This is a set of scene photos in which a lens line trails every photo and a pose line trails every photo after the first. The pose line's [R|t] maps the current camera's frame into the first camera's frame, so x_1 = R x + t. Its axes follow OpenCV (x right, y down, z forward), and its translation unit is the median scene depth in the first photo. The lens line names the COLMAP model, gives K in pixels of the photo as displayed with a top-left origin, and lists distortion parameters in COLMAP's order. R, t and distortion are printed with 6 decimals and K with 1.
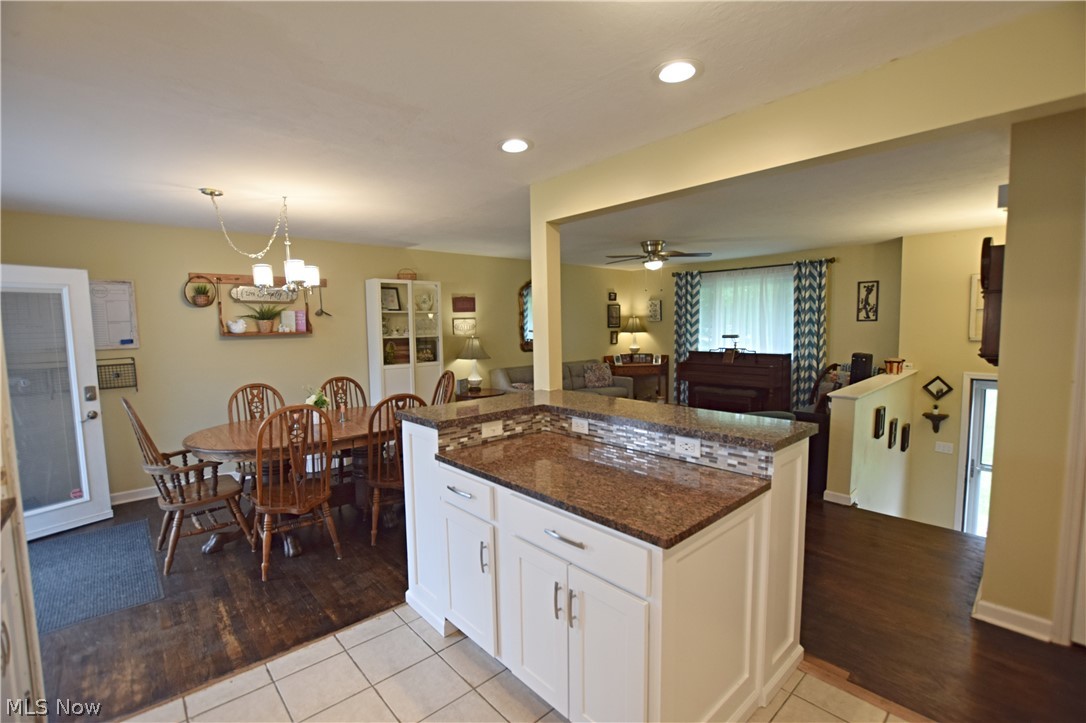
lens RADIAL K [[485.8, 0, 547.8], [0, 485.8, 362.0], [0, 0, 1]] dist [0.001635, -0.000255]
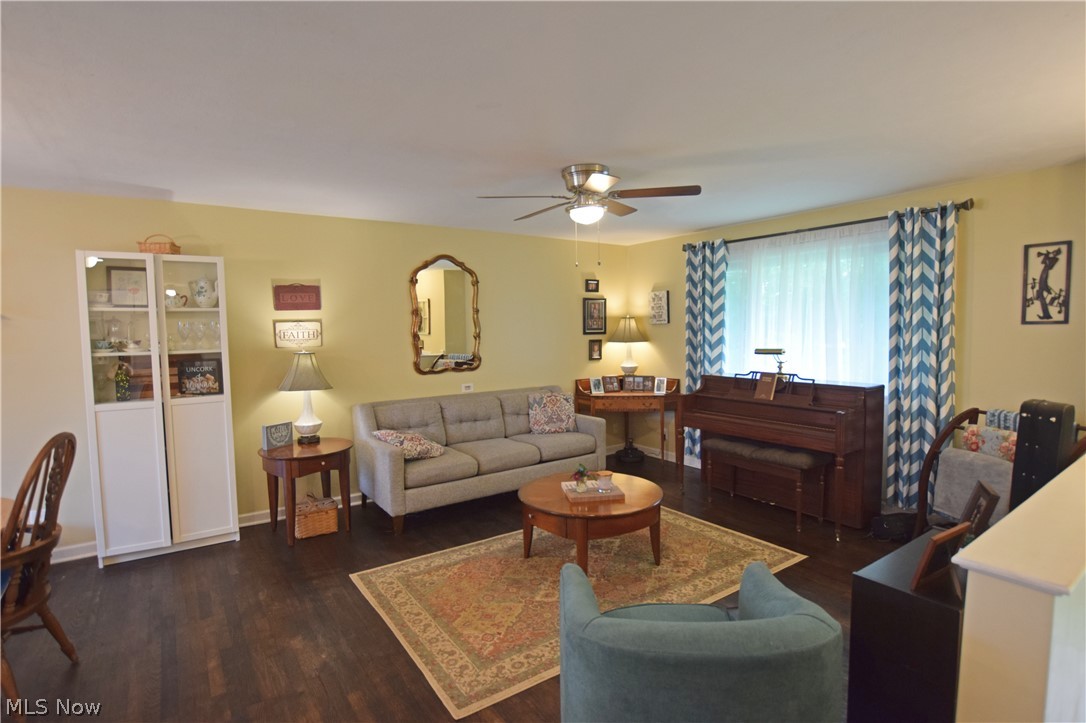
lens RADIAL K [[545.6, 0, 540.4], [0, 545.6, 364.6], [0, 0, 1]] dist [-0.016046, 0.001898]
pose [[0.990600, 0.008074, -0.136549, 0.205468], [-0.009389, 0.999916, -0.008988, -0.030268], [0.136465, 0.010185, 0.990593, 0.354930]]
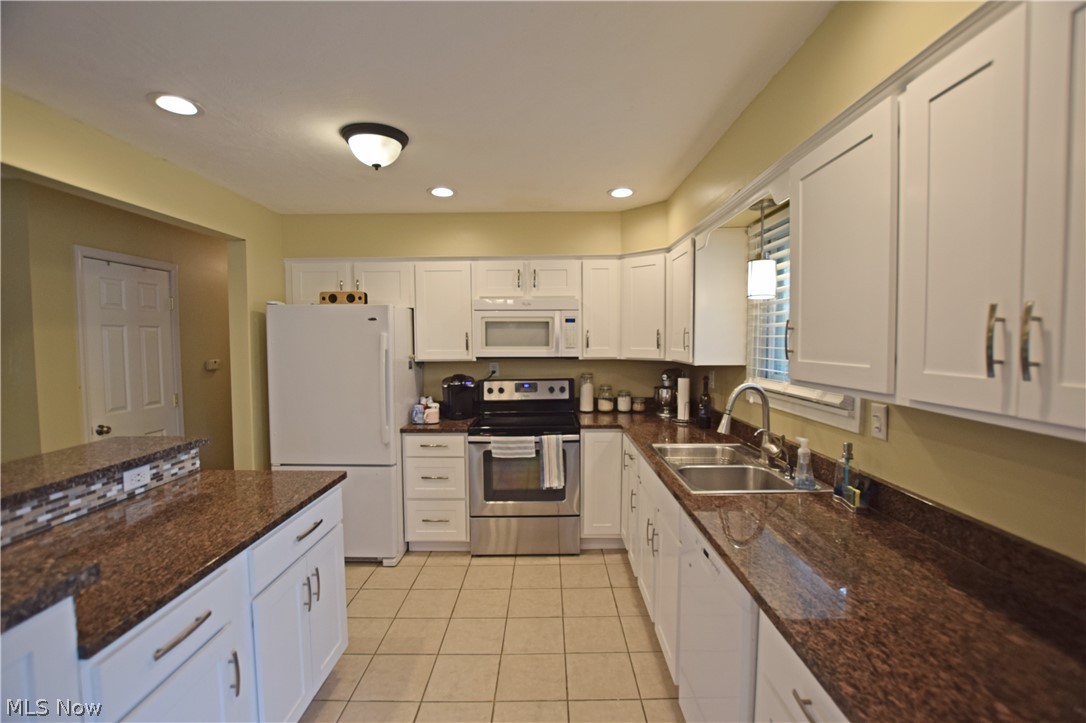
lens RADIAL K [[485.8, 0, 545.2], [0, 485.8, 361.7], [0, 0, 1]] dist [0.001635, -0.000255]
pose [[-0.717819, -0.009867, 0.696160, -1.049948], [0.077953, 0.992473, 0.094446, -0.079344], [-0.691852, 0.122062, -0.711647, 1.284470]]
